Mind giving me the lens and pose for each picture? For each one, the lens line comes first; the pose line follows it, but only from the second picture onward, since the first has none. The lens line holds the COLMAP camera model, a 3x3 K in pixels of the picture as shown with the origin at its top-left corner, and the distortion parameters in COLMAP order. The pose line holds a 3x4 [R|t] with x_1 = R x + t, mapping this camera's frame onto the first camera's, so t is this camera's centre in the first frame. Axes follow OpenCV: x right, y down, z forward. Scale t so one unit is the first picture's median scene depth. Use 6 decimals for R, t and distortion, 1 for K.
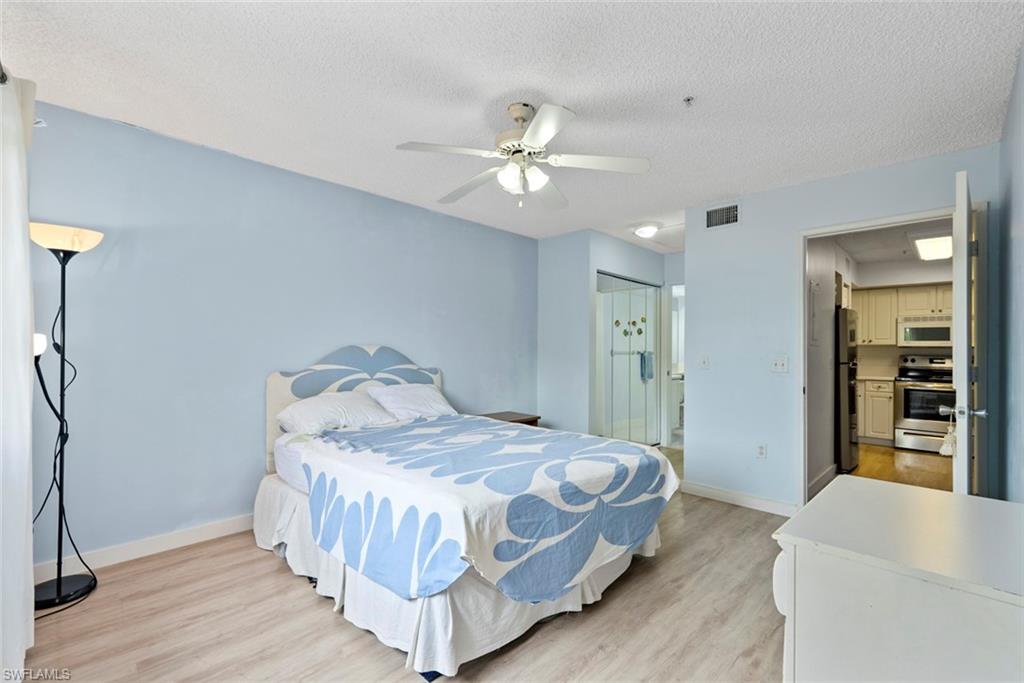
lens RADIAL K [[450.7, 0, 512.1], [0, 450.7, 344.7], [0, 0, 1]] dist [-0.001440, -0.000003]
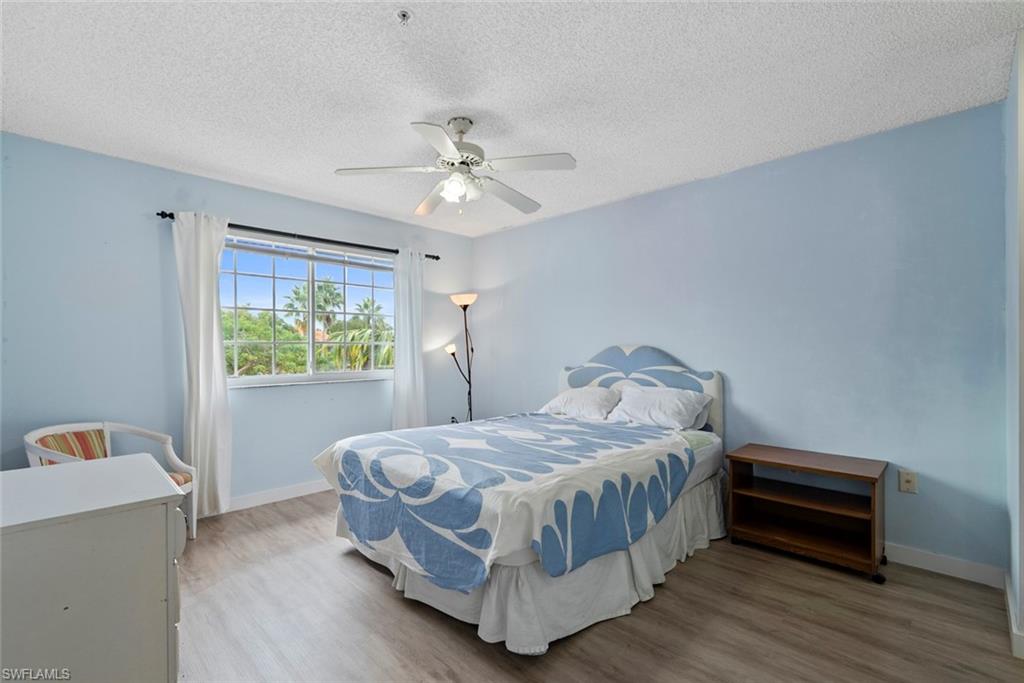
lens RADIAL K [[450.7, 0, 512.1], [0, 450.7, 344.7], [0, 0, 1]] dist [-0.001440, -0.000003]
pose [[0.020173, -0.019660, -0.999603, 1.163110], [0.014361, 0.999709, -0.019372, 0.025289], [0.999693, -0.013965, 0.020450, 1.173946]]
